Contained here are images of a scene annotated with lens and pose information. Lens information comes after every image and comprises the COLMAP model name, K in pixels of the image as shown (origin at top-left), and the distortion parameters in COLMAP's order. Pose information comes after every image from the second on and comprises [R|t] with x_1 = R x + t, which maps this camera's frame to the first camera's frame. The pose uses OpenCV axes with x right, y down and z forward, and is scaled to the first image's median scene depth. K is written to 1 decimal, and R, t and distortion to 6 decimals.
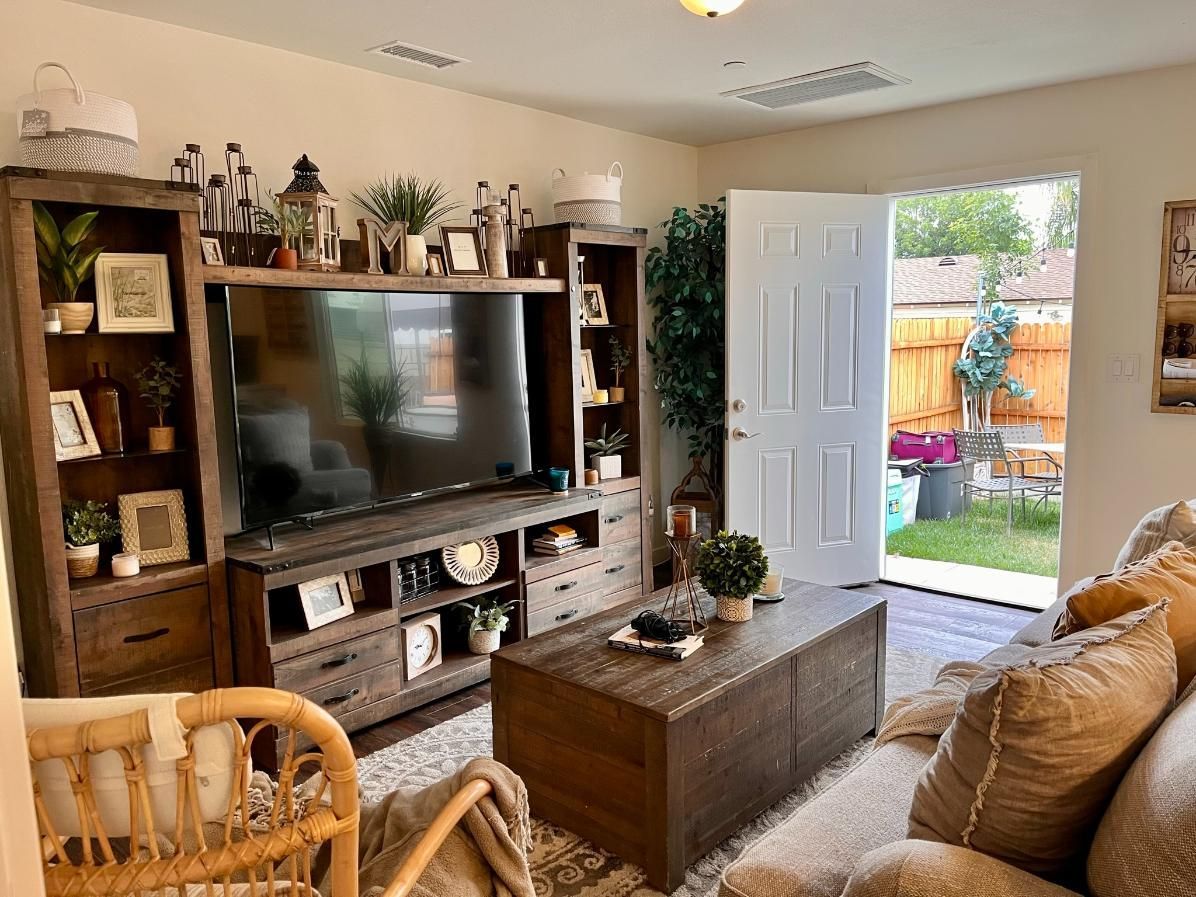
lens RADIAL K [[915.6, 0, 590.0], [0, 915.6, 446.7], [0, 0, 1]] dist [0.051565, -0.082162]
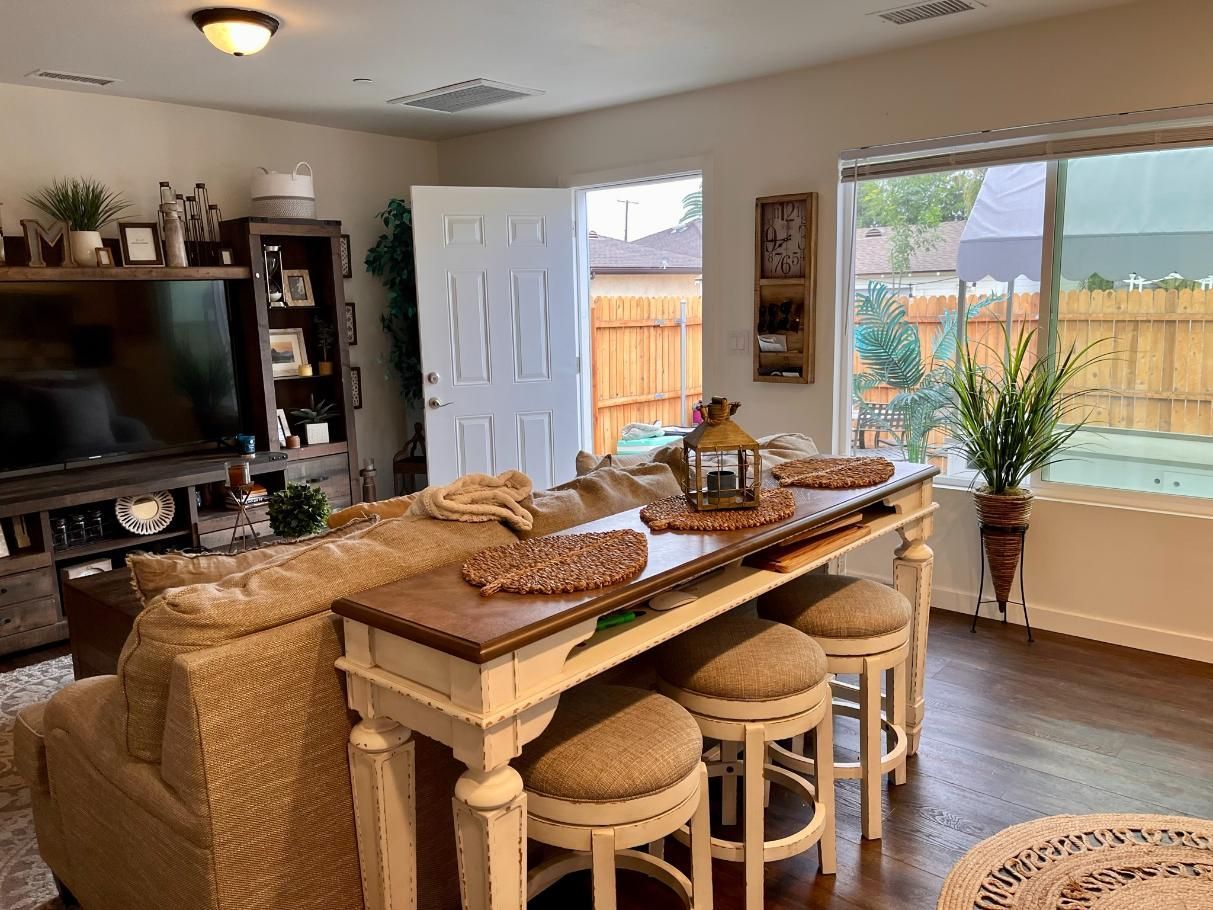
lens RADIAL K [[928.6, 0, 598.4], [0, 928.6, 453.2], [0, 0, 1]] dist [0.051565, -0.082162]
pose [[0.999863, -0.009642, 0.013427, 0.401965], [0.009161, 0.999329, 0.035451, 0.010391], [-0.013760, -0.035323, 0.999281, -0.173909]]
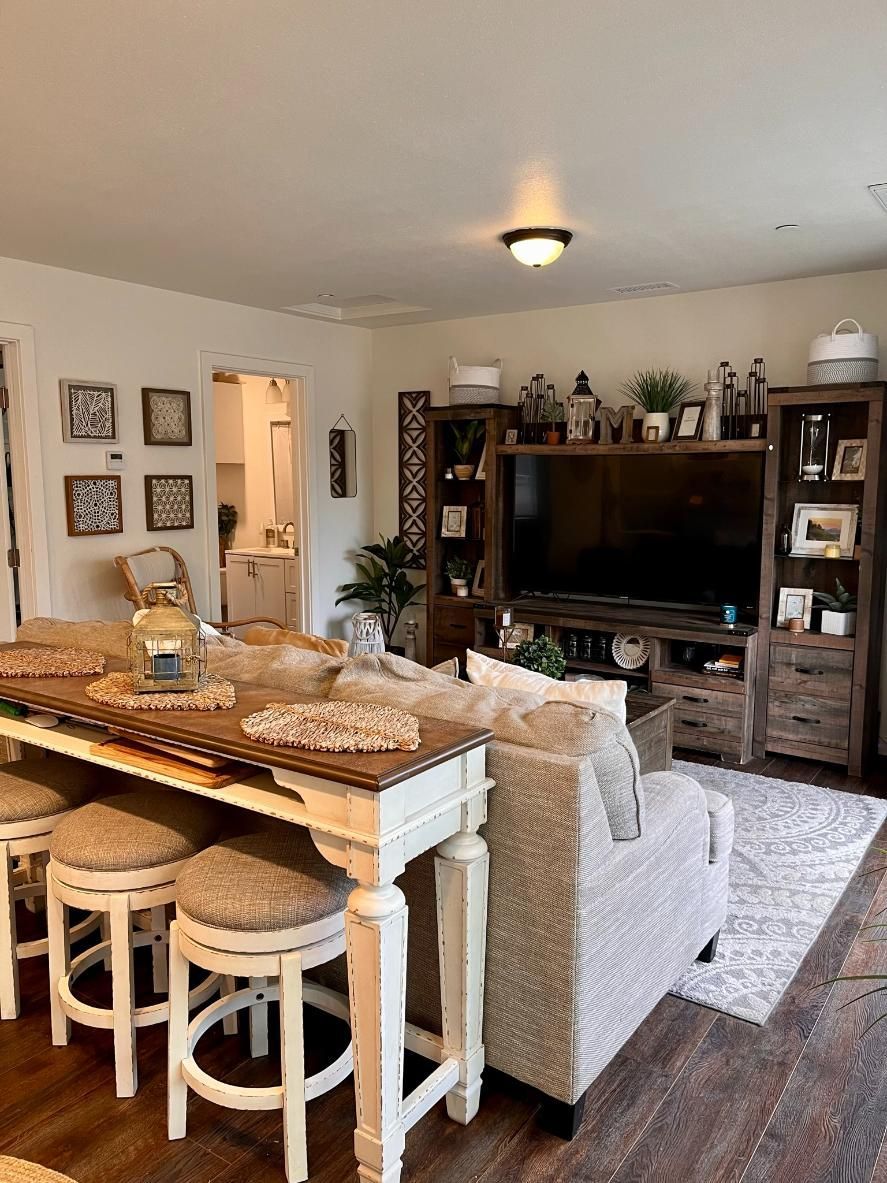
lens RADIAL K [[905.6, 0, 443.5], [0, 905.6, 591.5], [0, 0, 1]] dist [0.051565, -0.082162]
pose [[0.106987, 0.148540, -0.983102, 1.088827], [-0.133571, 0.981961, 0.133831, -0.100494], [0.985247, 0.116996, 0.124898, 0.515804]]
